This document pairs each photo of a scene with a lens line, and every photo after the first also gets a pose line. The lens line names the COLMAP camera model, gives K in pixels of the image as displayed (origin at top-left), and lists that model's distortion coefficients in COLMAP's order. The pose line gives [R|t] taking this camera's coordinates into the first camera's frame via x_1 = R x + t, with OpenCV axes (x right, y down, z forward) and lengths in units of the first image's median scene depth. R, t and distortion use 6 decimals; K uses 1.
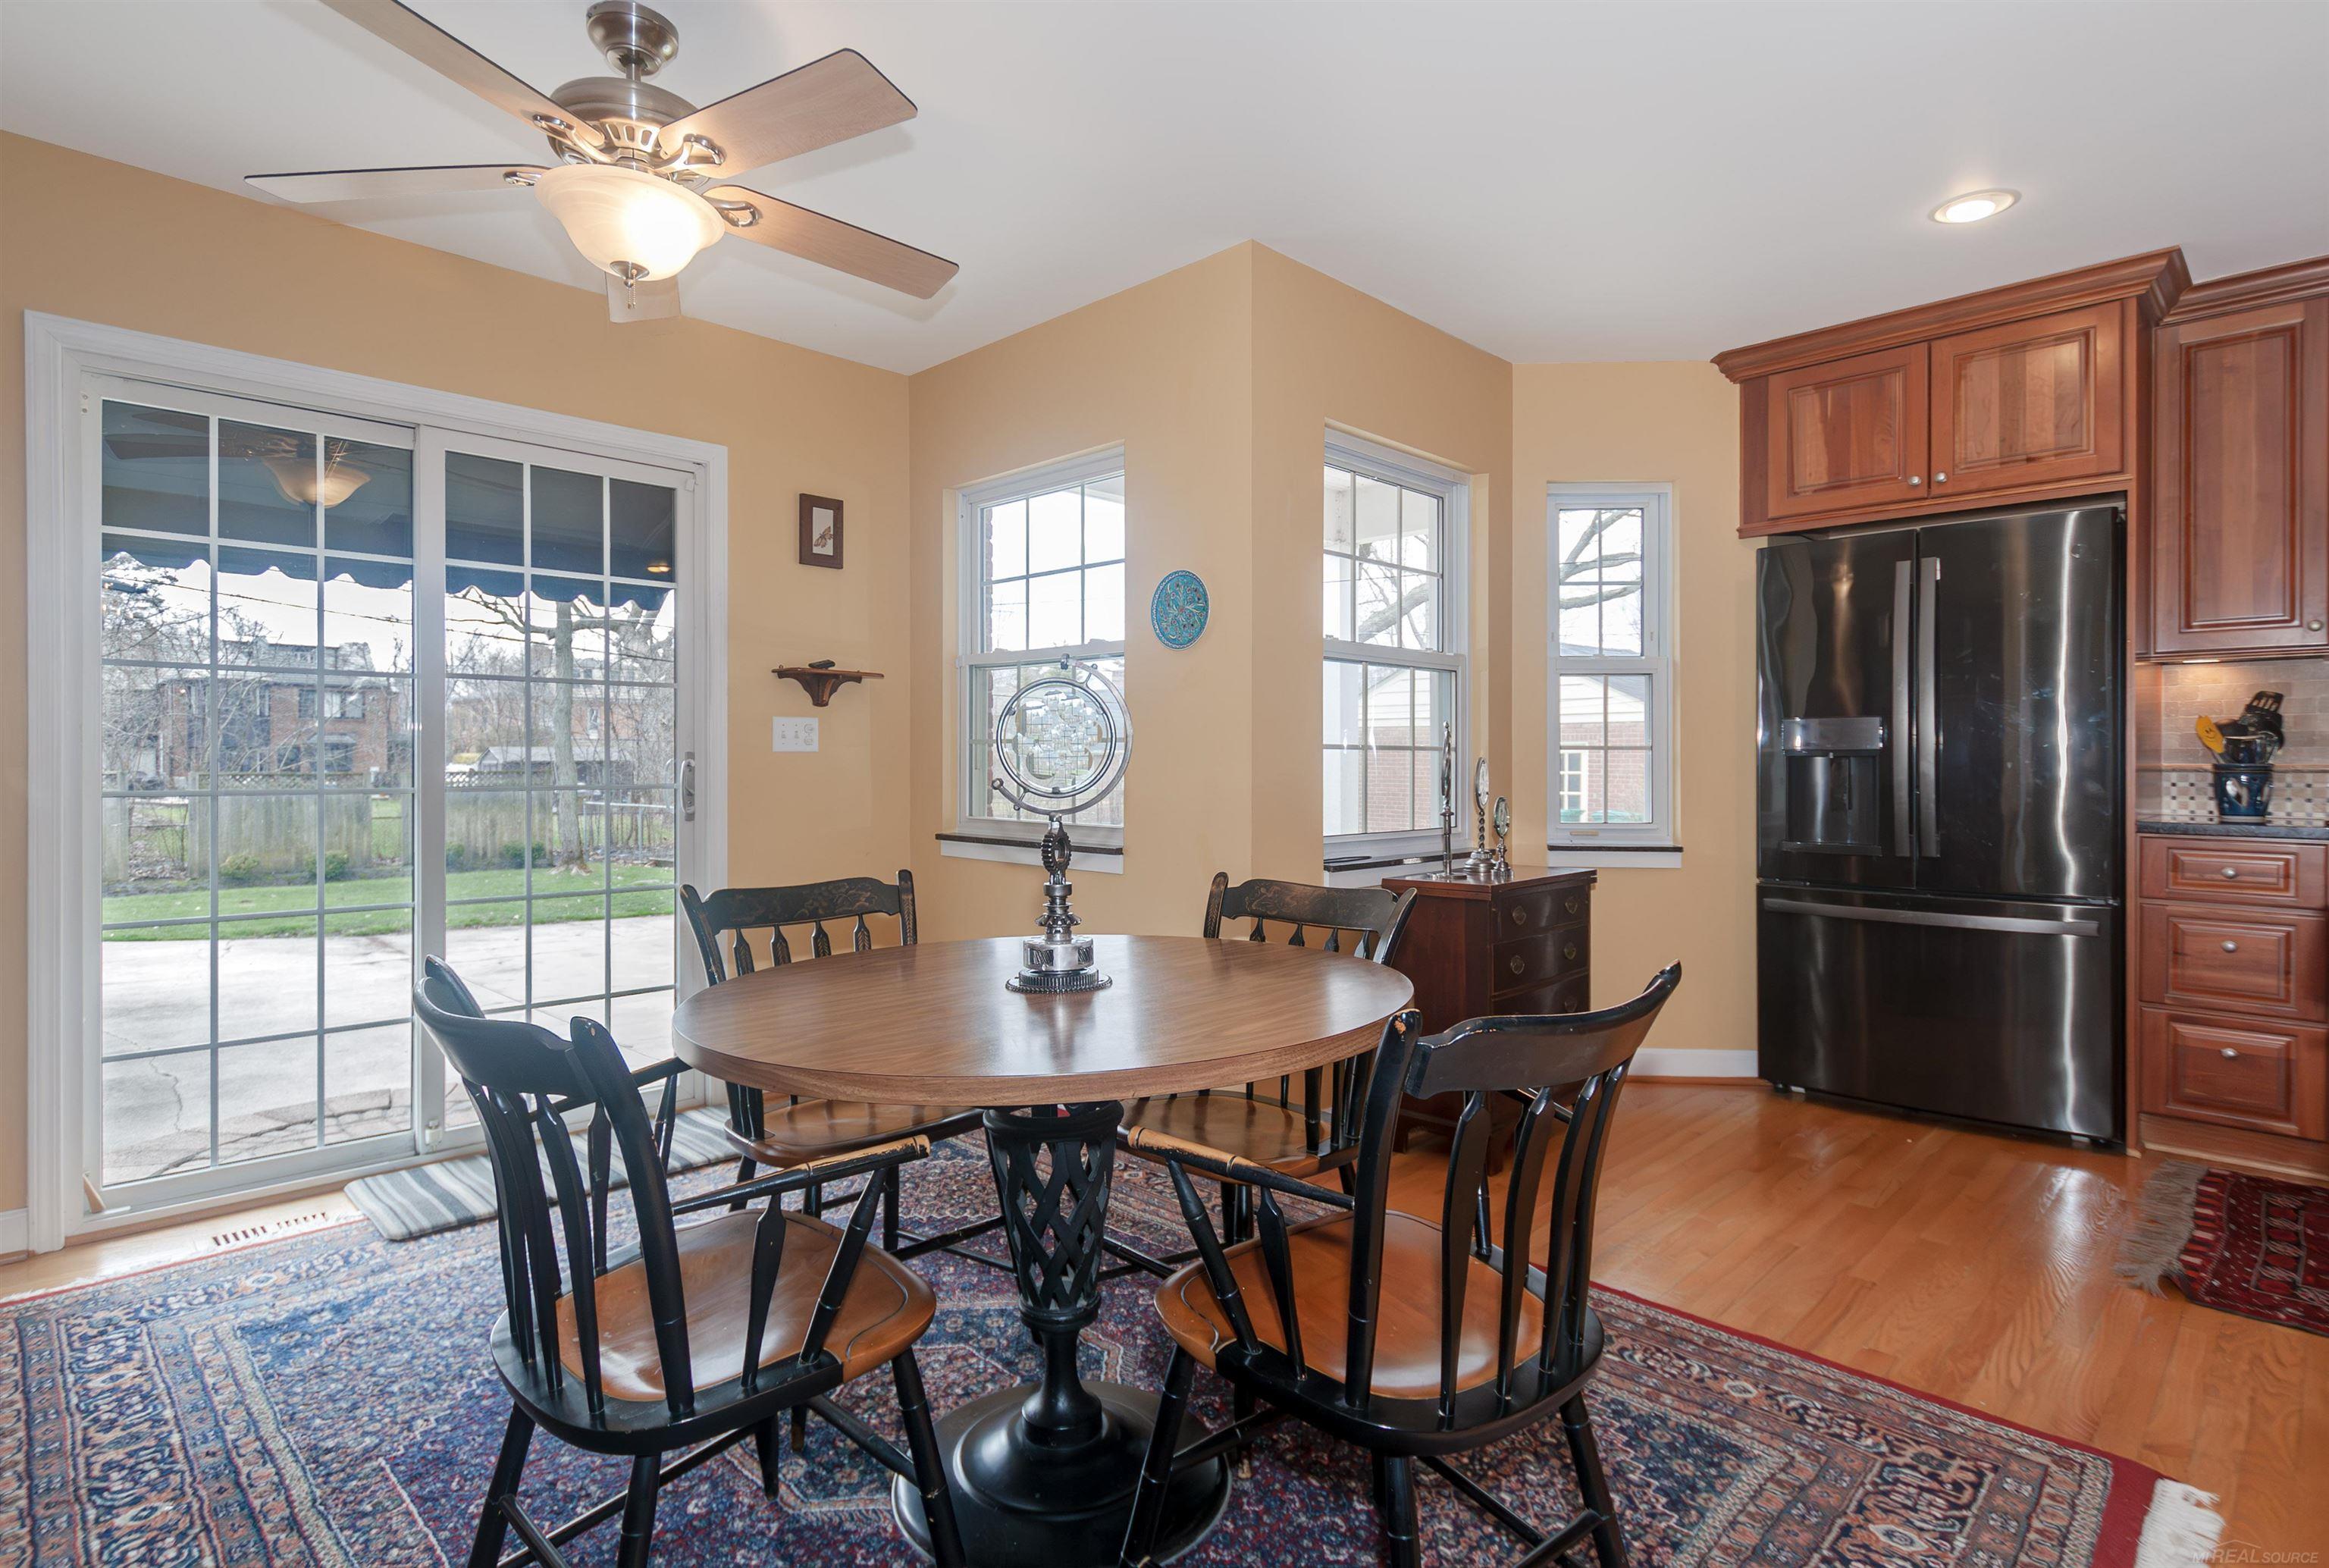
lens RADIAL K [[1184.5, 0, 1158.6], [0, 1184.5, 756.2], [0, 0, 1]] dist [-0.002475, -0.000326]
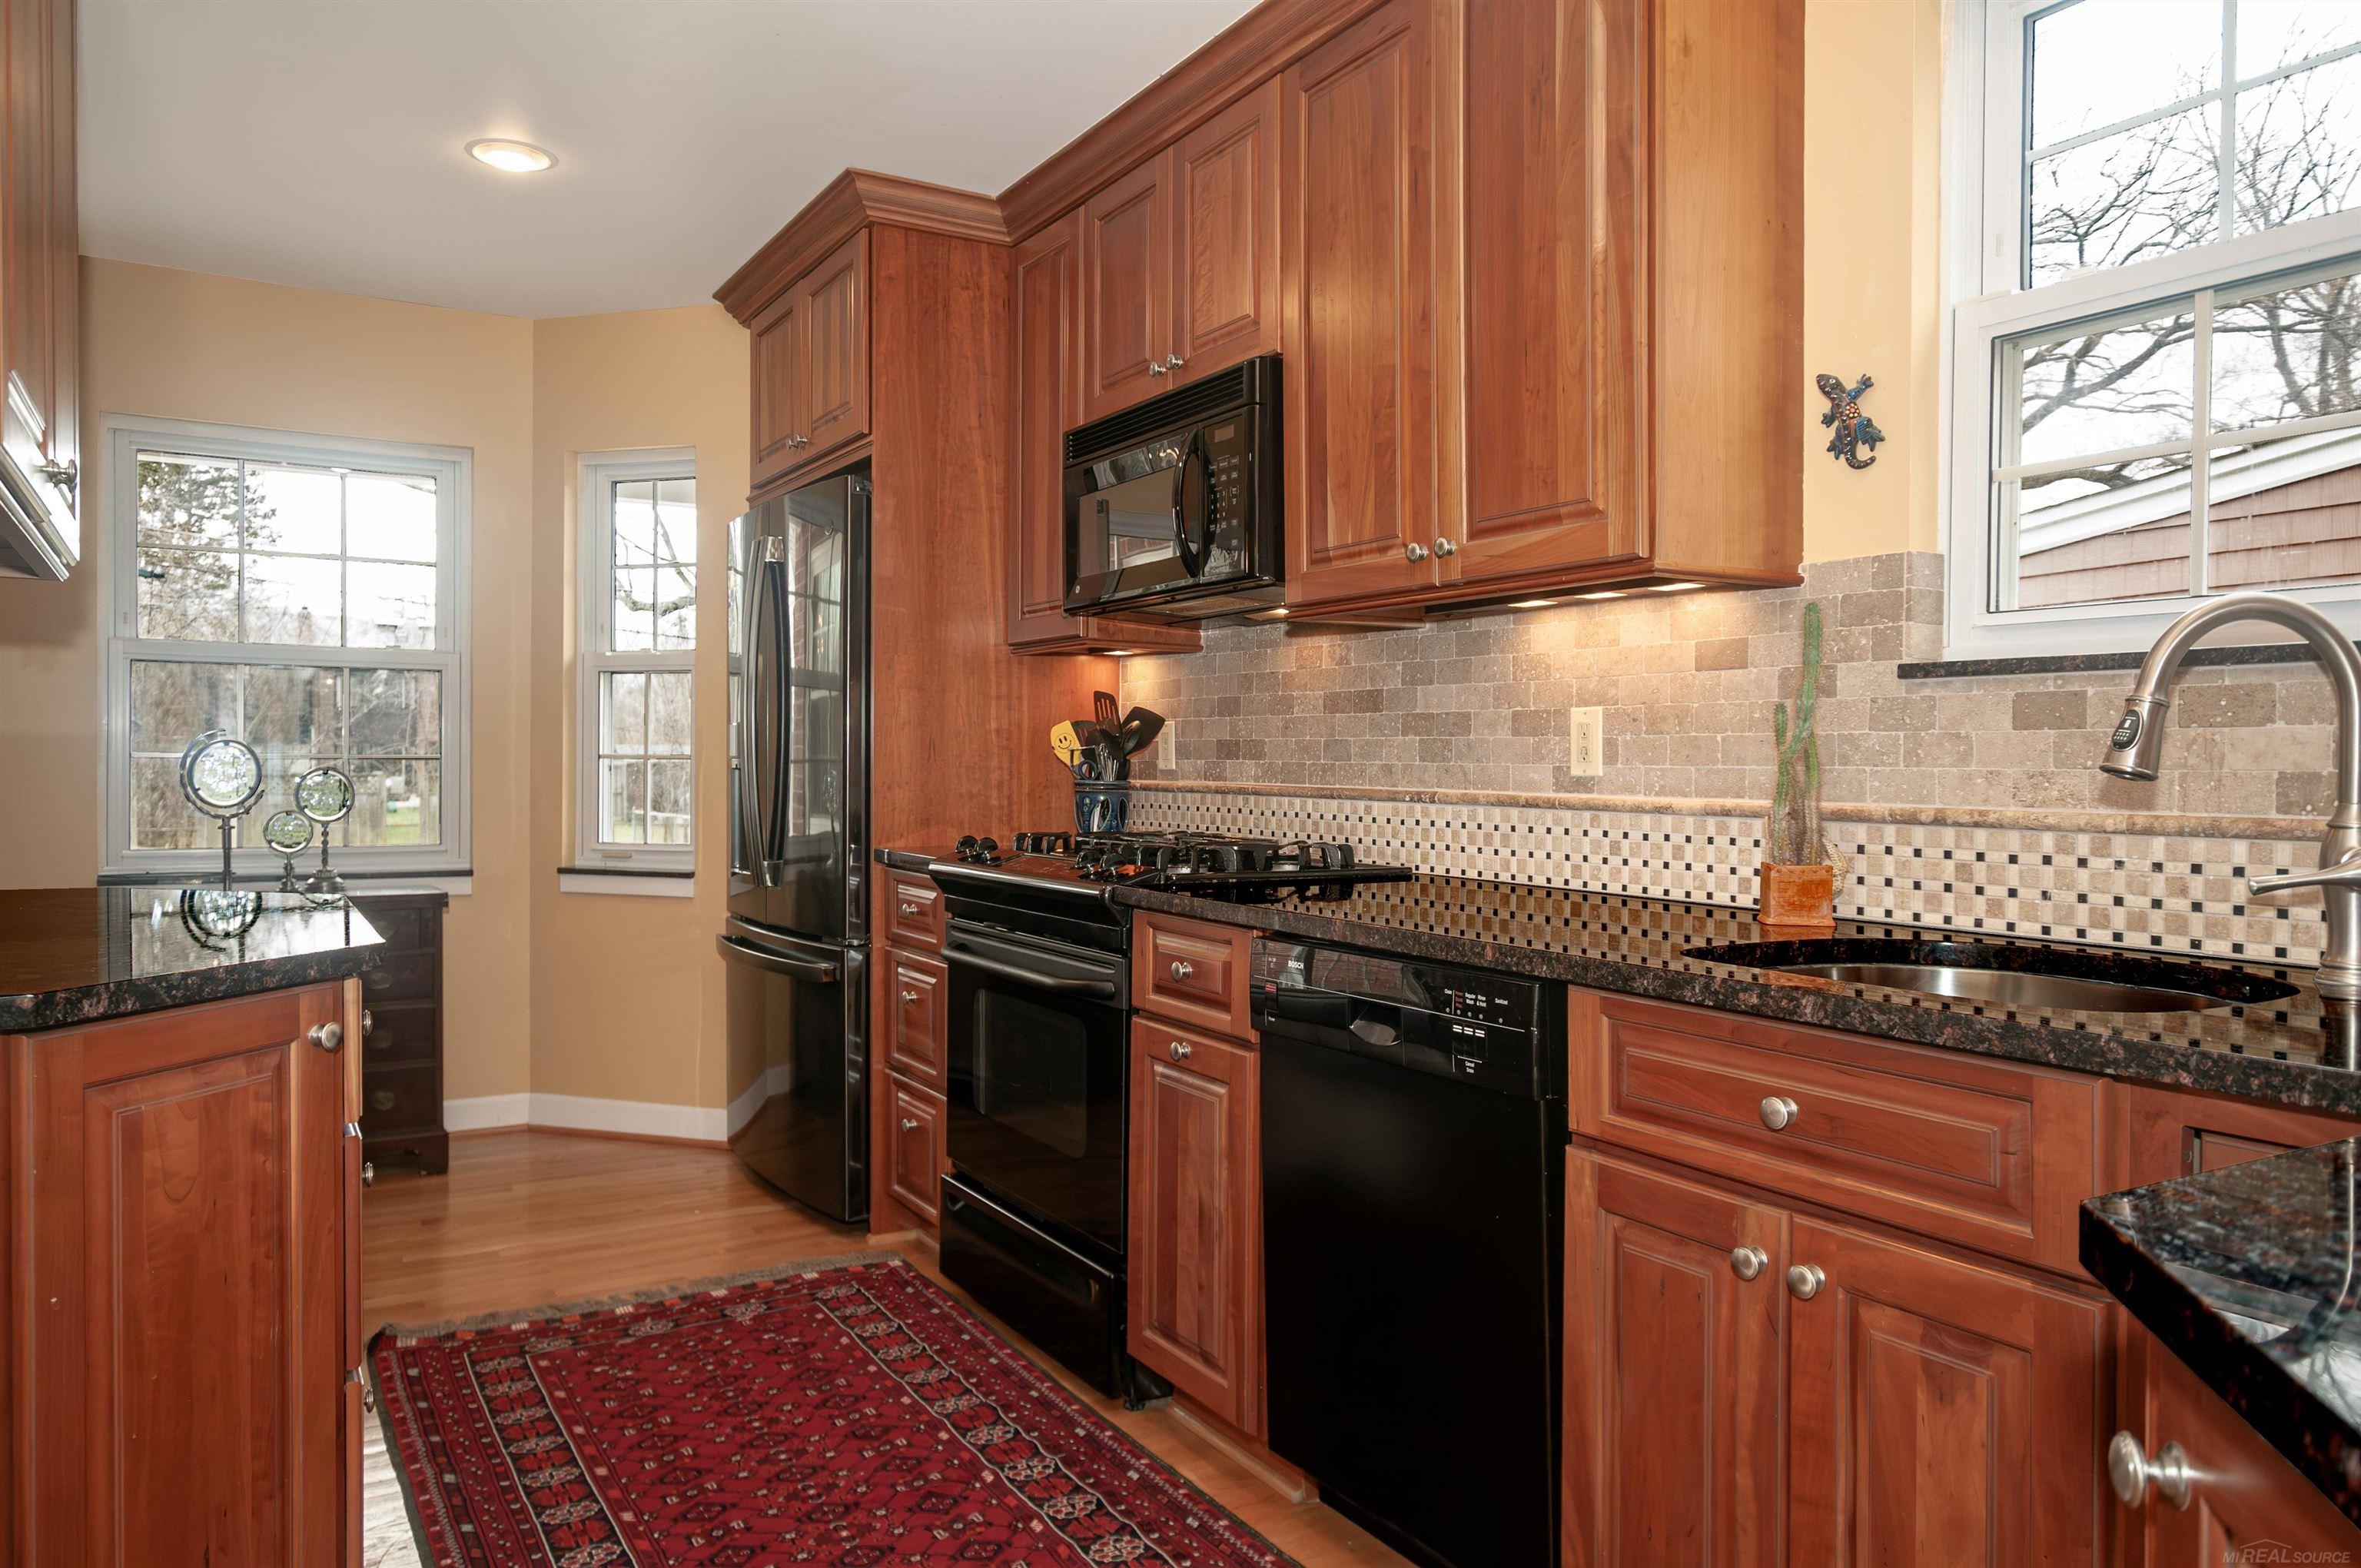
lens RADIAL K [[1544.0, 0, 1180.5], [0, 1544.0, 784.0], [0, 0, 1]] dist [-0.003170, 0.002437]
pose [[0.974670, 0.009841, -0.223431, 1.300559], [-0.007256, 0.999897, 0.012388, -0.006140], [0.223530, -0.010453, 0.974641, -0.027779]]
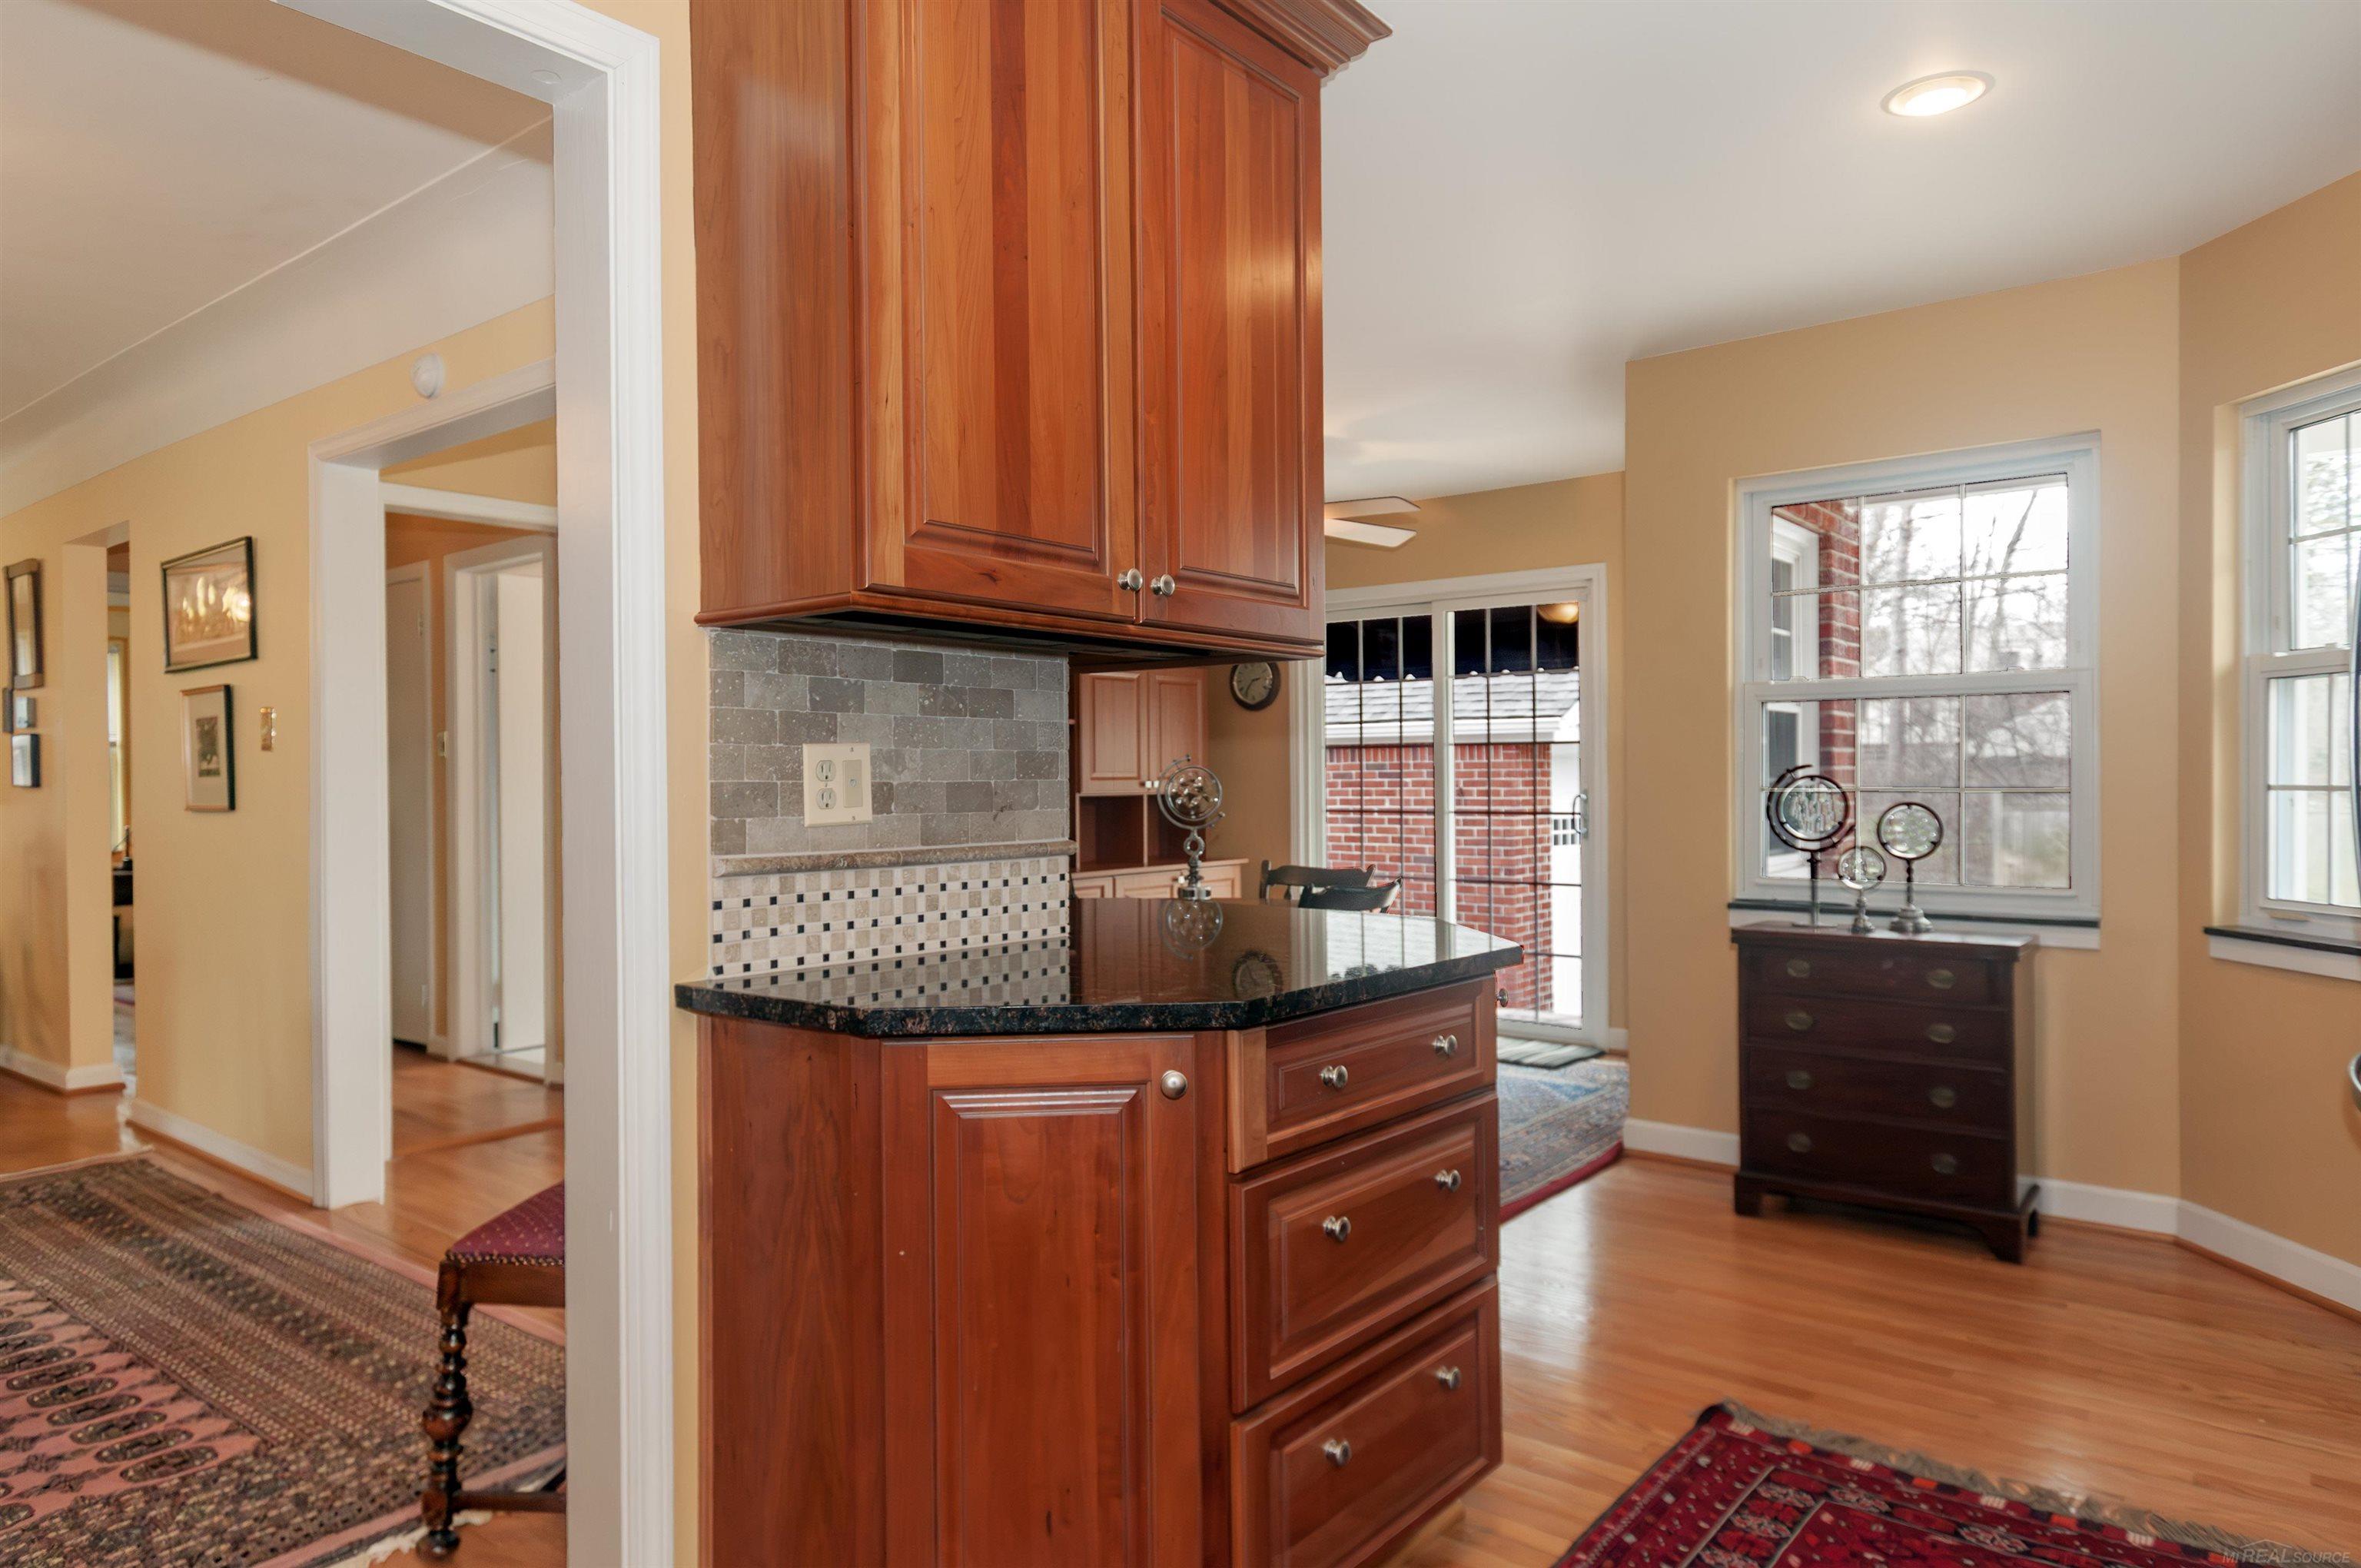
lens RADIAL K [[1474.4, 0, 1138.5], [0, 1474.4, 789.4], [0, 0, 1]] dist [-0.005595, -0.000324]
pose [[0.107552, 0.008324, -0.994165, 1.420197], [0.005292, 0.999946, 0.008945, -0.021643], [0.994185, -0.006224, 0.107502, 0.342331]]
